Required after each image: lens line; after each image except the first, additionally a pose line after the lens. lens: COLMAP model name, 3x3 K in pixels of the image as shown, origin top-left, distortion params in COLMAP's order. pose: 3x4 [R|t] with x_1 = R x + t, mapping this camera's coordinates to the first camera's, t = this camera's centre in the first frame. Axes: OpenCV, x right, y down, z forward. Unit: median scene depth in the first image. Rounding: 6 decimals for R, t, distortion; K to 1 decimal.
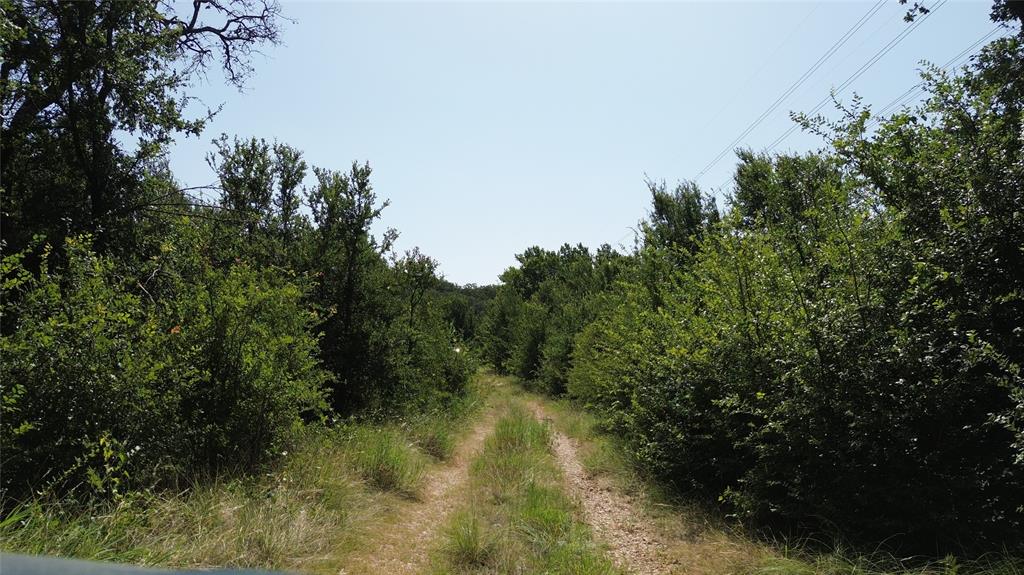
lens RADIAL K [[703.3, 0, 507.9], [0, 703.3, 285.7], [0, 0, 1]] dist [0.021344, -0.028223]
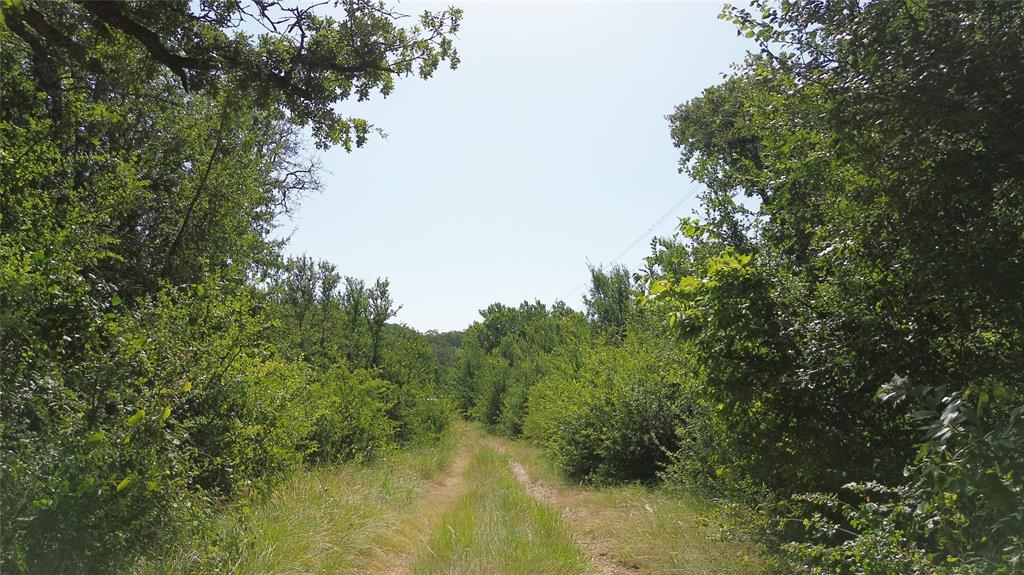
lens RADIAL K [[703.3, 0, 518.5], [0, 703.3, 286.9], [0, 0, 1]] dist [0.021344, -0.028223]
pose [[0.997526, 0.003645, 0.070202, -0.012203], [0.000681, 0.998107, -0.061501, -0.030017], [-0.070294, 0.061396, 0.995635, -0.235719]]
